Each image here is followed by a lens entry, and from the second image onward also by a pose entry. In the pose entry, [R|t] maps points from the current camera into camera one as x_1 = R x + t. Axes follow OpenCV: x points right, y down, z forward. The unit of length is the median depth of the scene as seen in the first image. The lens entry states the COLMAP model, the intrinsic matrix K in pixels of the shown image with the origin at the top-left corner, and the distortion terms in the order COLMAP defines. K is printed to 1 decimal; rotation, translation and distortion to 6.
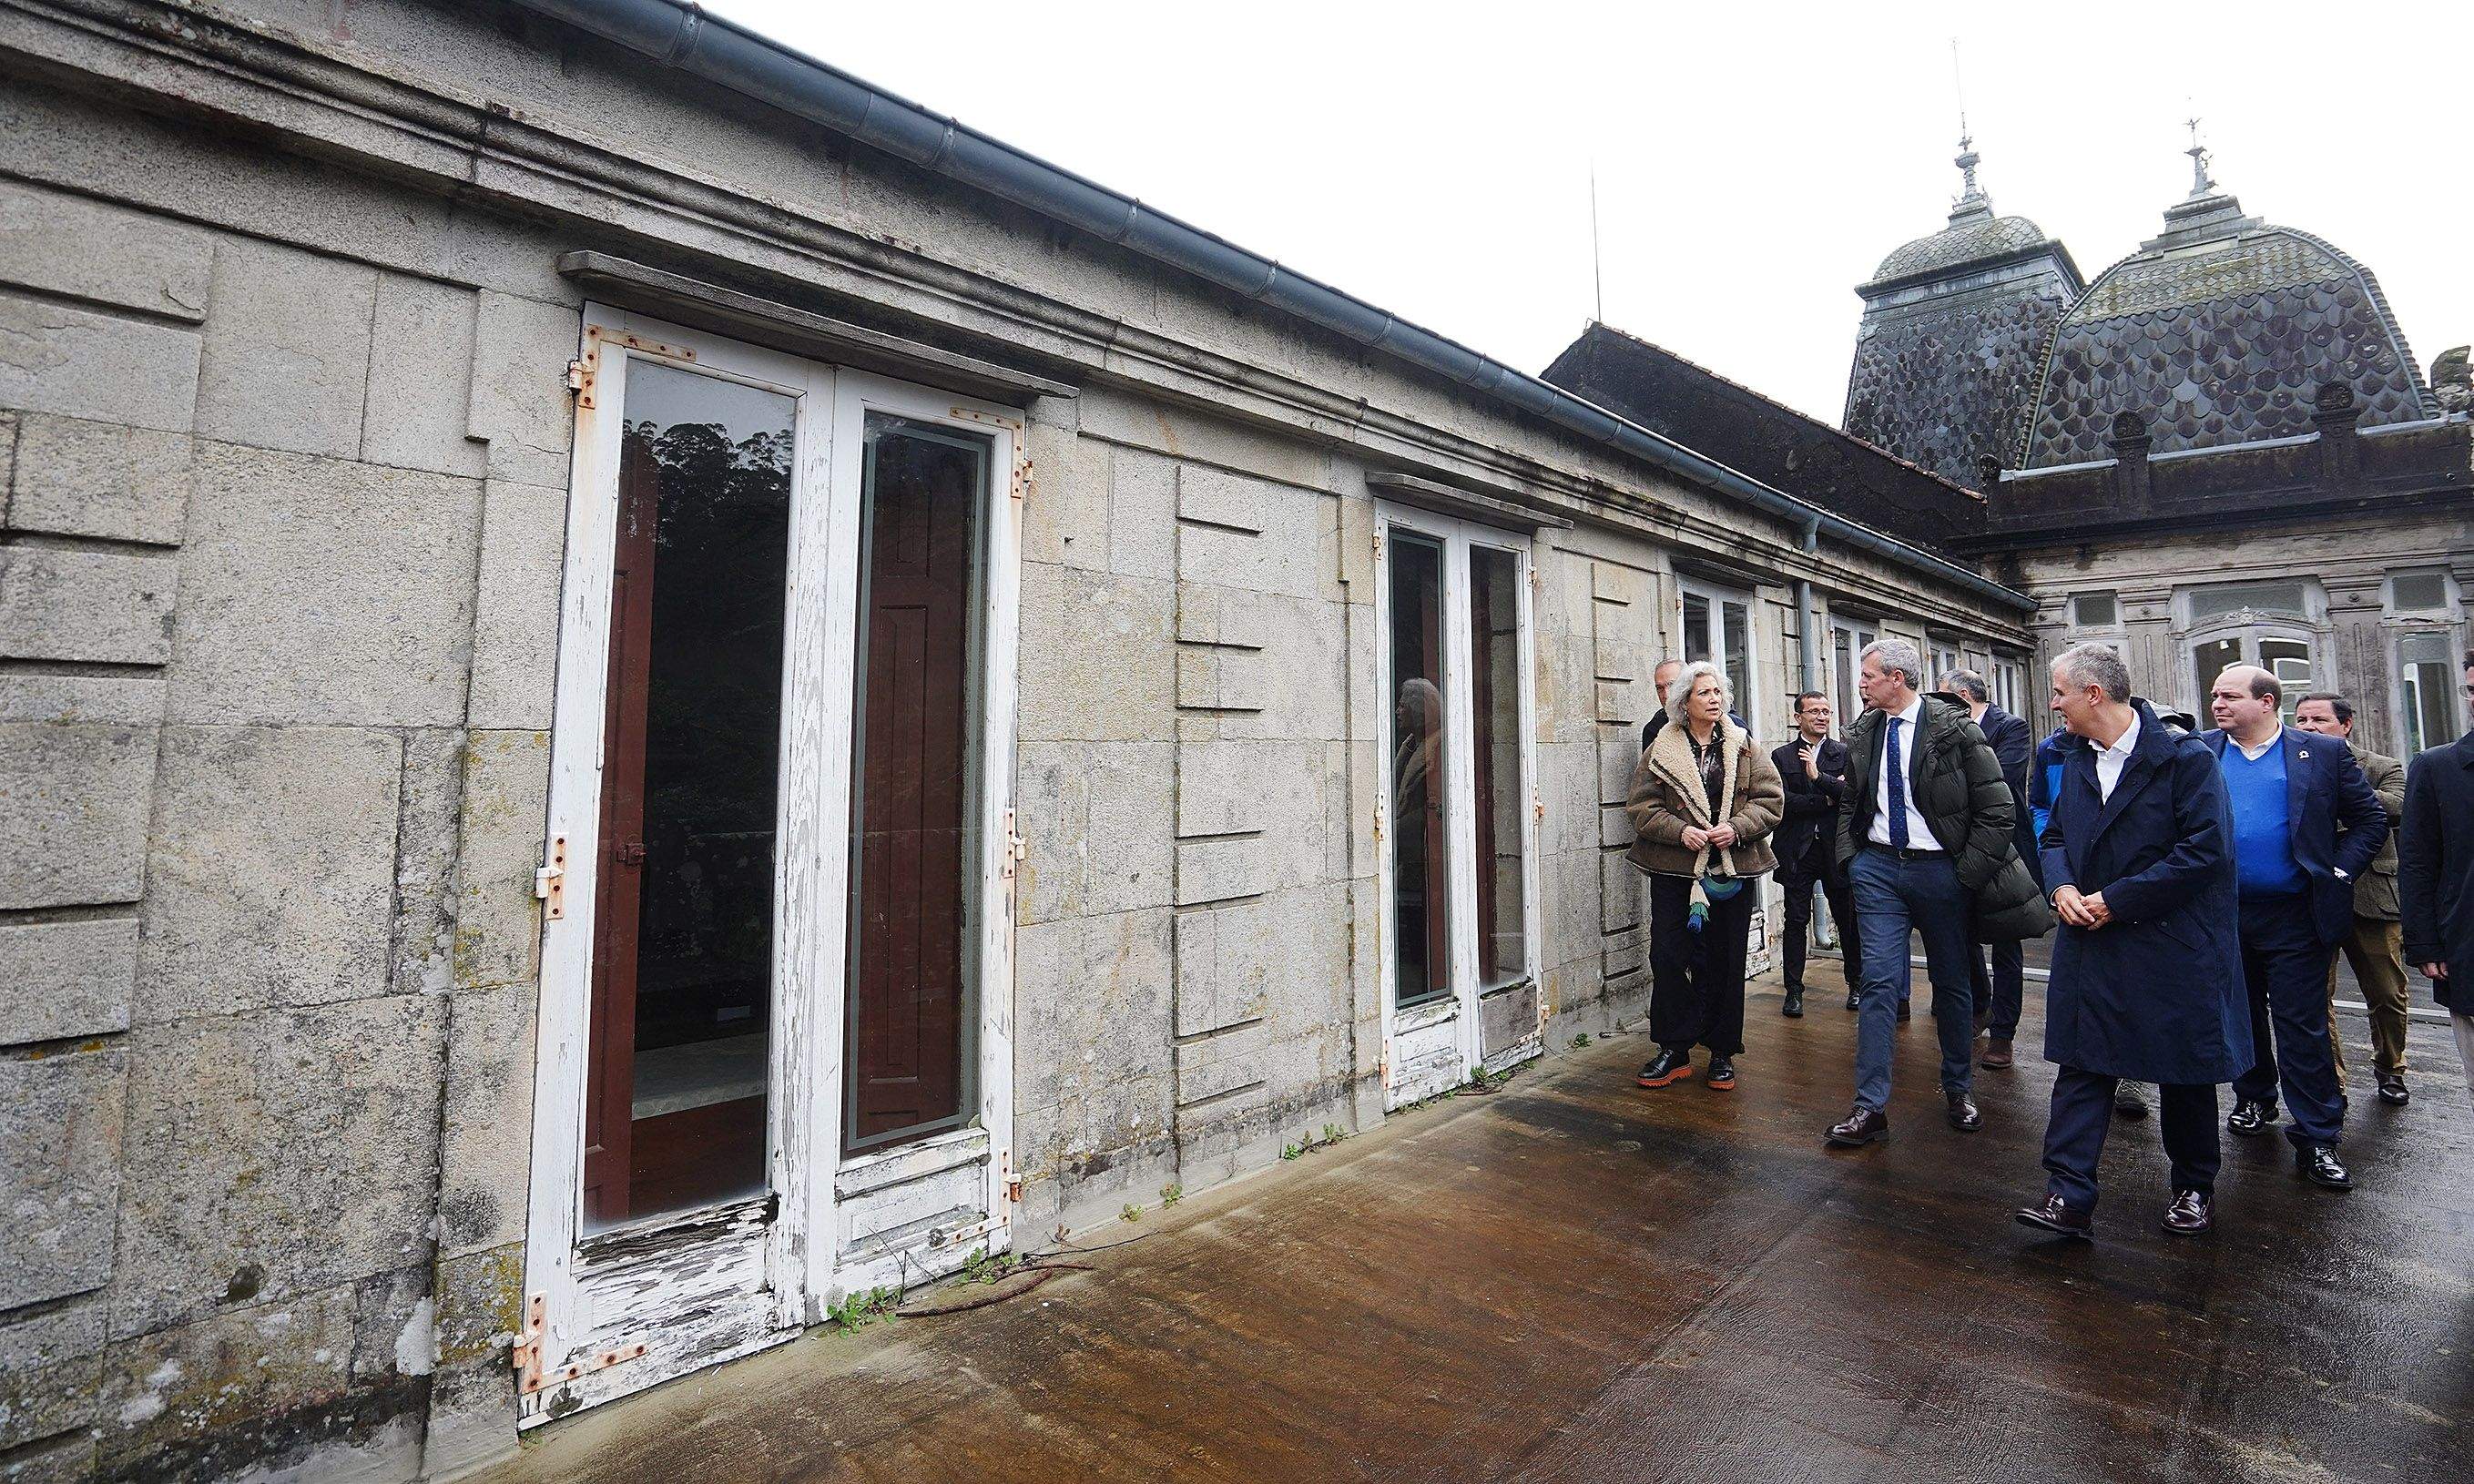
lens RADIAL K [[1276.7, 0, 1286.3], [0, 1276.7, 609.1], [0, 0, 1]] dist [-0.073099, 0.034054]
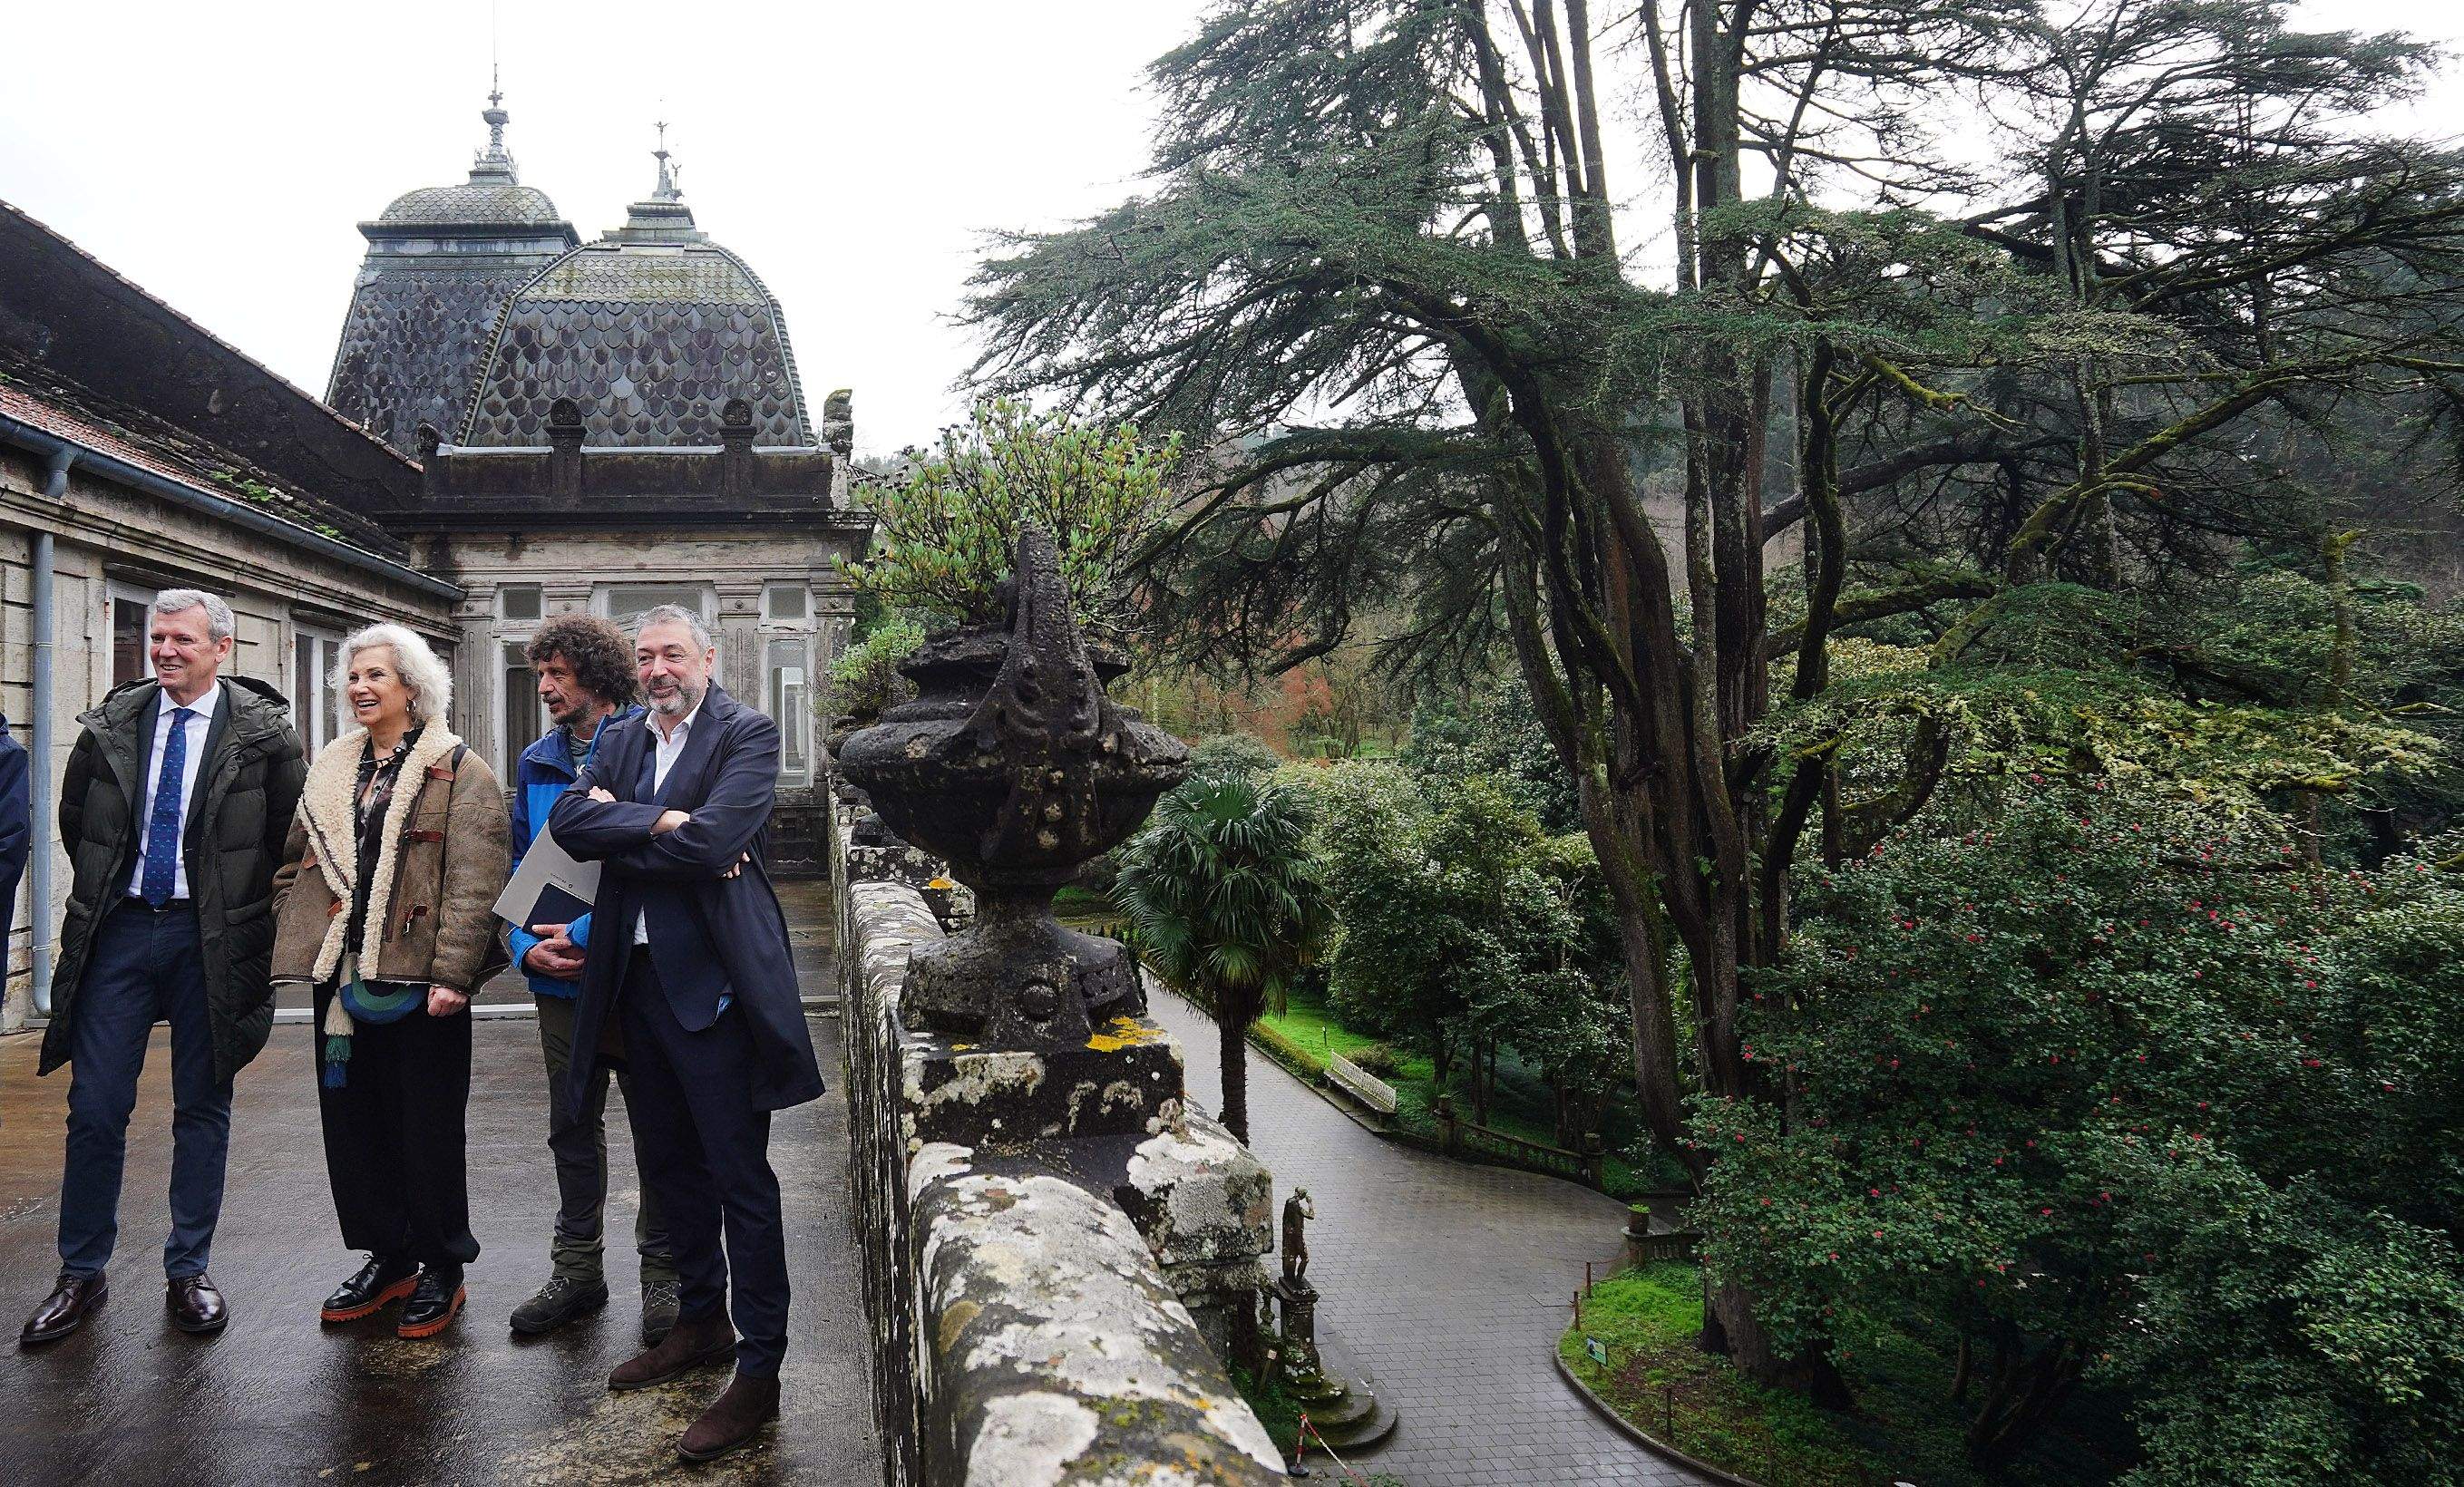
lens RADIAL K [[1414.4, 0, 1009.4], [0, 1414.4, 654.5], [0, 0, 1]] dist [-0.076924, 0.043387]
pose [[0.665985, 0.030340, 0.745348, 0.117032], [-0.061233, 0.998024, 0.014087, 0.002262], [-0.743448, -0.055022, 0.666526, 0.012666]]
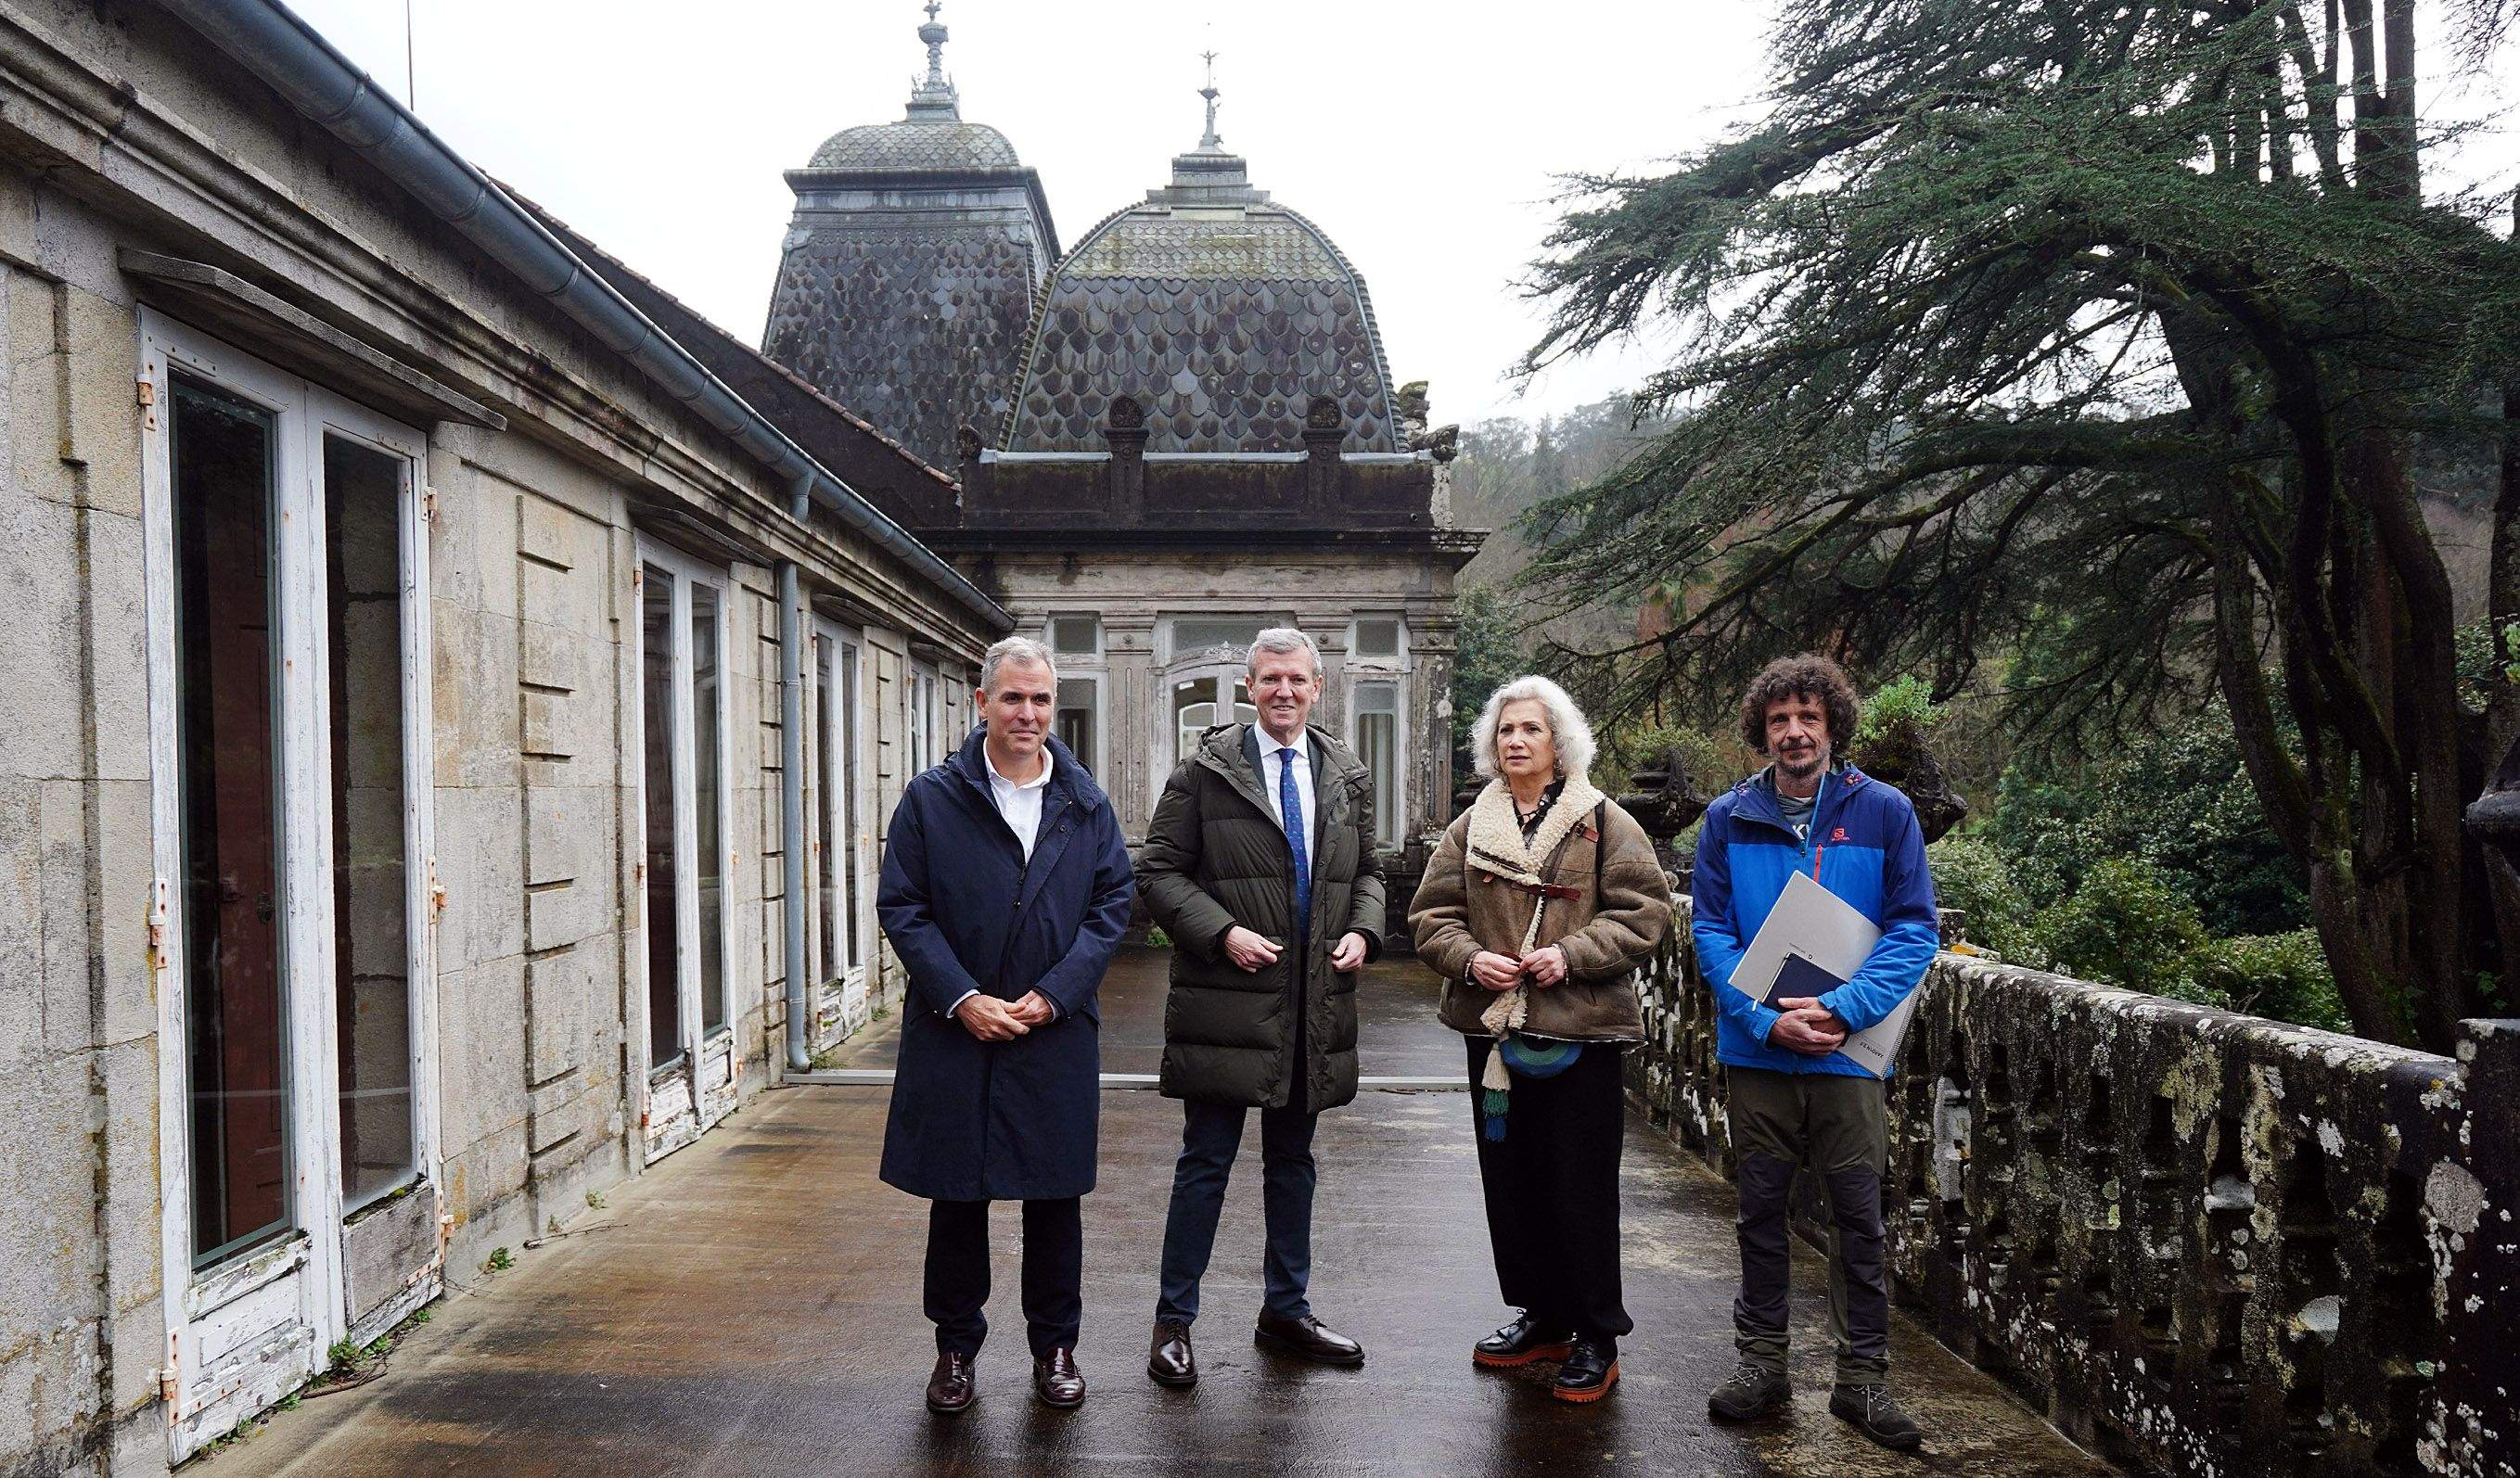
lens RADIAL K [[1720.4, 0, 1266.4], [0, 1720.4, 845.1], [0, 0, 1]] dist [-0.017778, 0.045778]
pose [[0.747628, -0.017132, 0.663896, -0.019560], [-0.073846, 0.991323, 0.108741, 0.006496], [-0.659999, -0.130324, 0.739876, 0.059815]]
